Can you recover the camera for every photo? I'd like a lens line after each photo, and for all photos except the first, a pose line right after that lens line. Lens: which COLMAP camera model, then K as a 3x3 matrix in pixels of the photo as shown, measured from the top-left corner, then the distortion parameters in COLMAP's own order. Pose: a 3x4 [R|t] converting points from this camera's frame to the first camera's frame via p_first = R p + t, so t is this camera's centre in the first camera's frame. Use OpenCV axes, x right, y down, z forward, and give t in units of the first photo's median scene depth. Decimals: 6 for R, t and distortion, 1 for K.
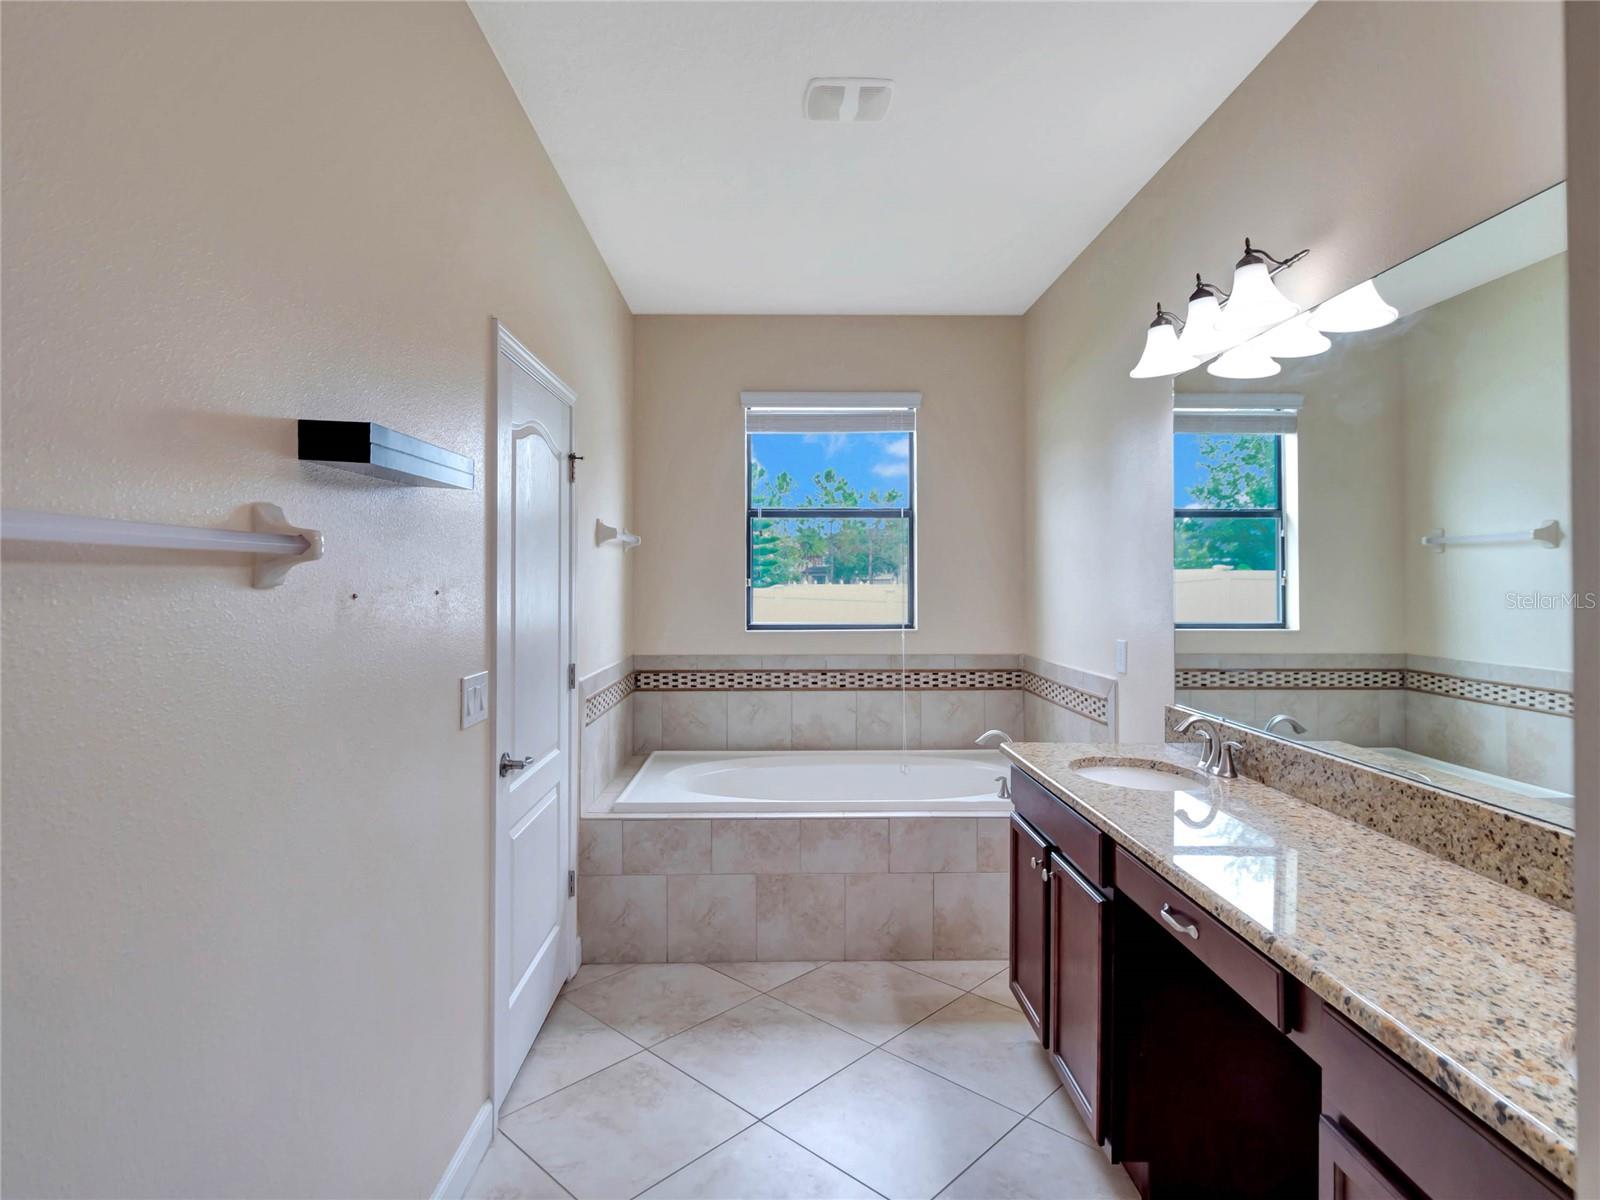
lens RADIAL K [[871.6, 0, 799.7], [0, 871.6, 577.7], [0, 0, 1]] dist [-0.003918, -0.001864]
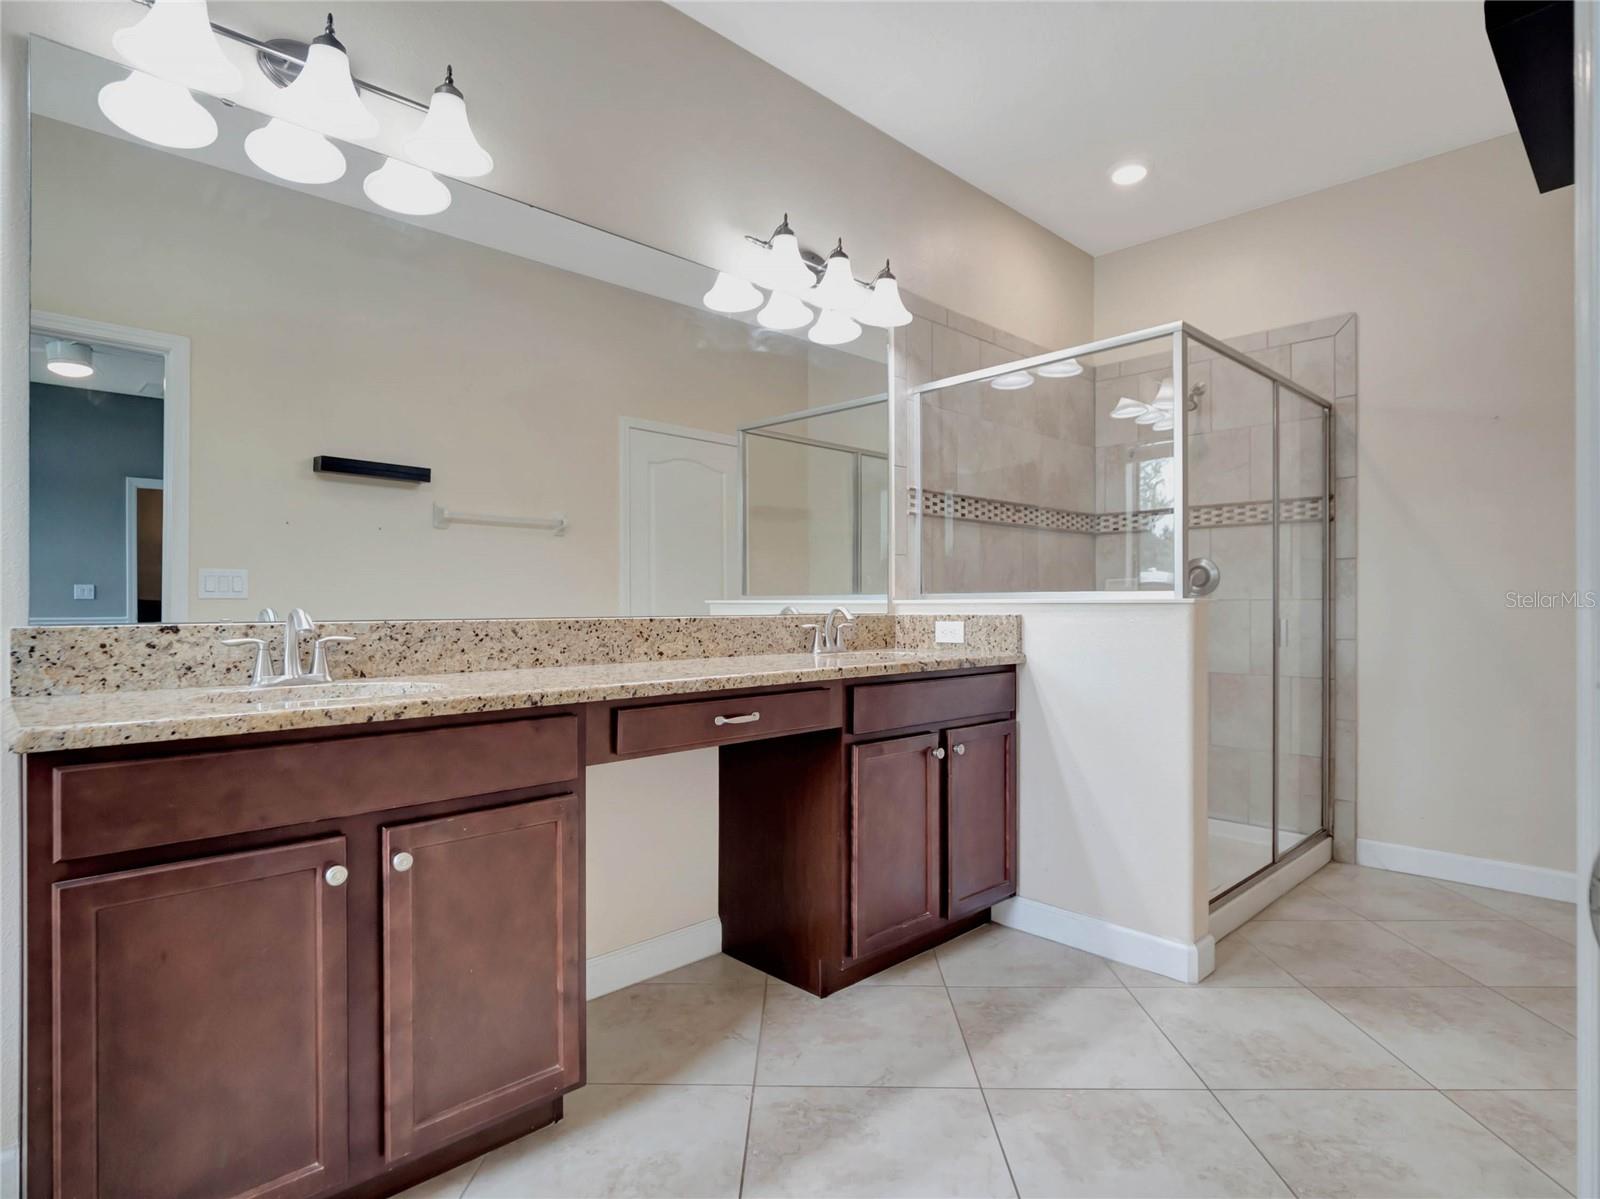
lens RADIAL K [[865.7, 0, 800.0], [0, 865.7, 599.5], [0, 0, 1]] dist [-0.000694, -0.002033]
pose [[-0.678007, -0.000217, 0.735055, -0.261880], [-0.004821, 0.999980, -0.004152, 0.109924], [-0.735040, -0.006359, -0.677994, 0.860263]]
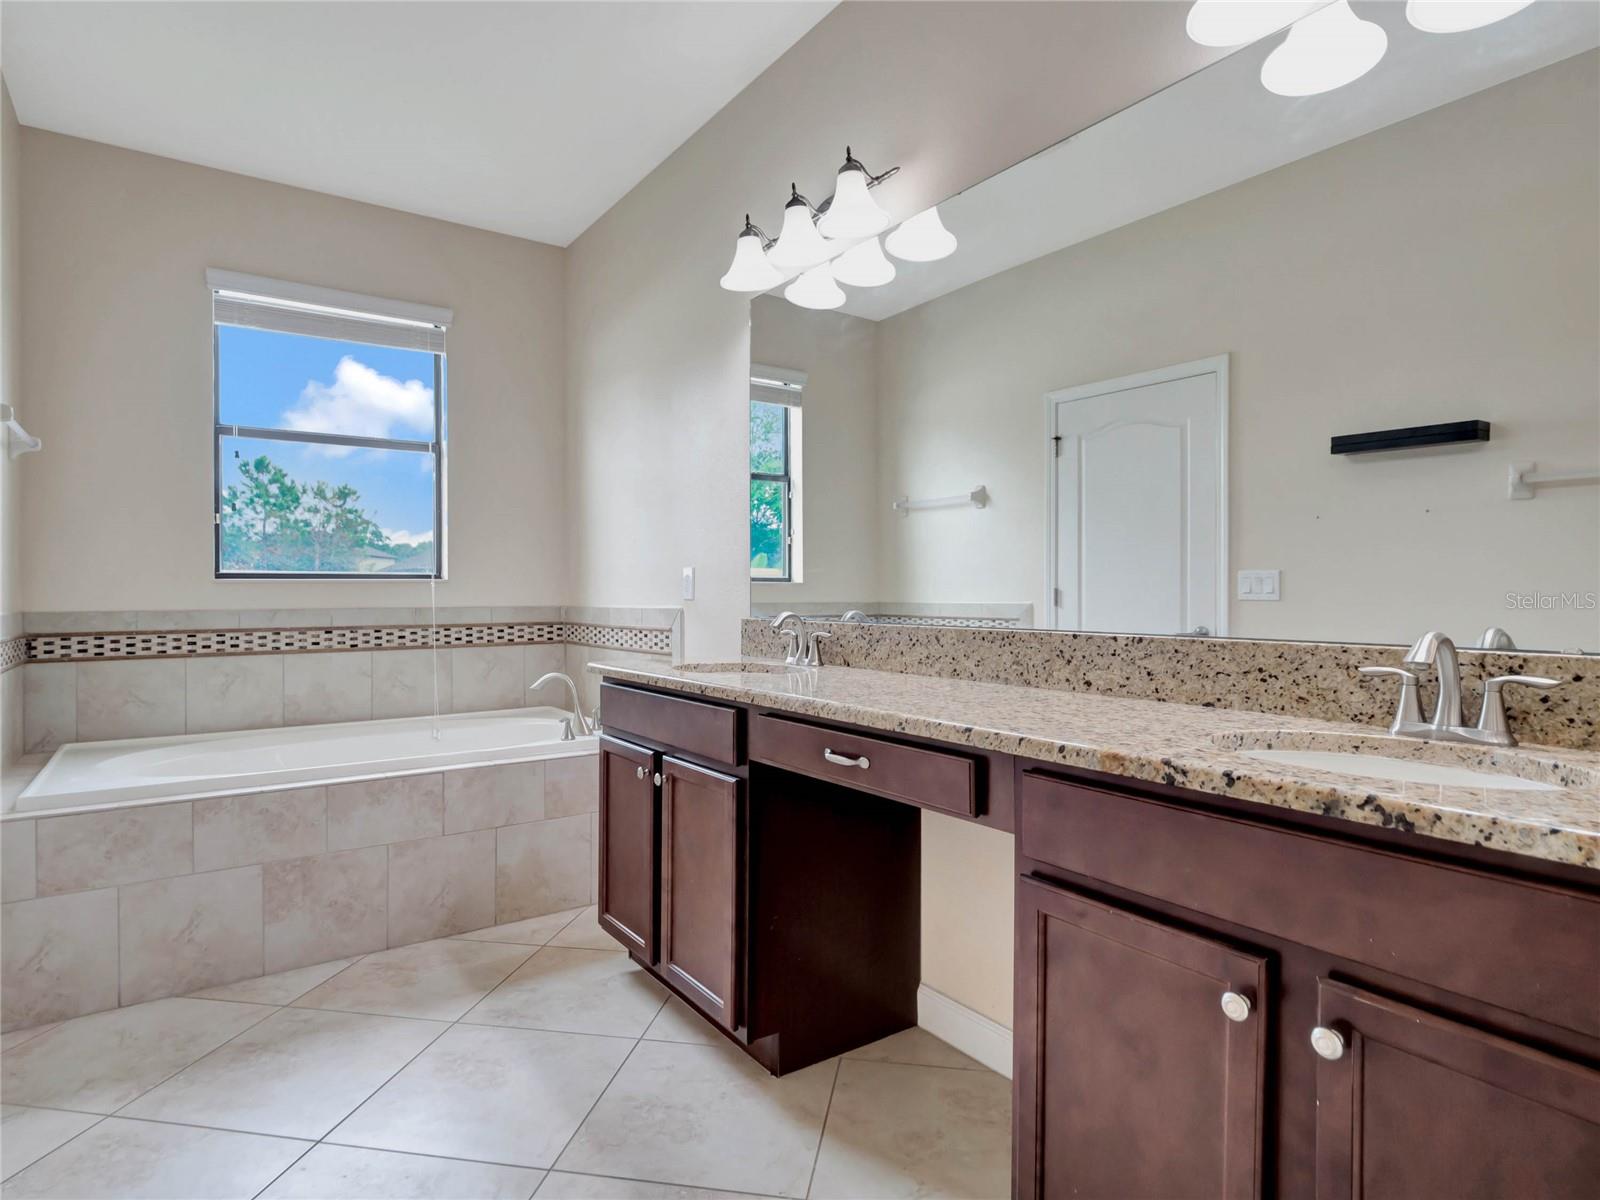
lens RADIAL K [[865.7, 0, 800.0], [0, 865.7, 600.0], [0, 0, 1]] dist [-0.000694, -0.002033]
pose [[0.829487, -0.006553, 0.558488, -0.081570], [-0.000384, 0.999924, 0.012302, 0.095510], [-0.558526, -0.010419, 0.829421, 0.095108]]
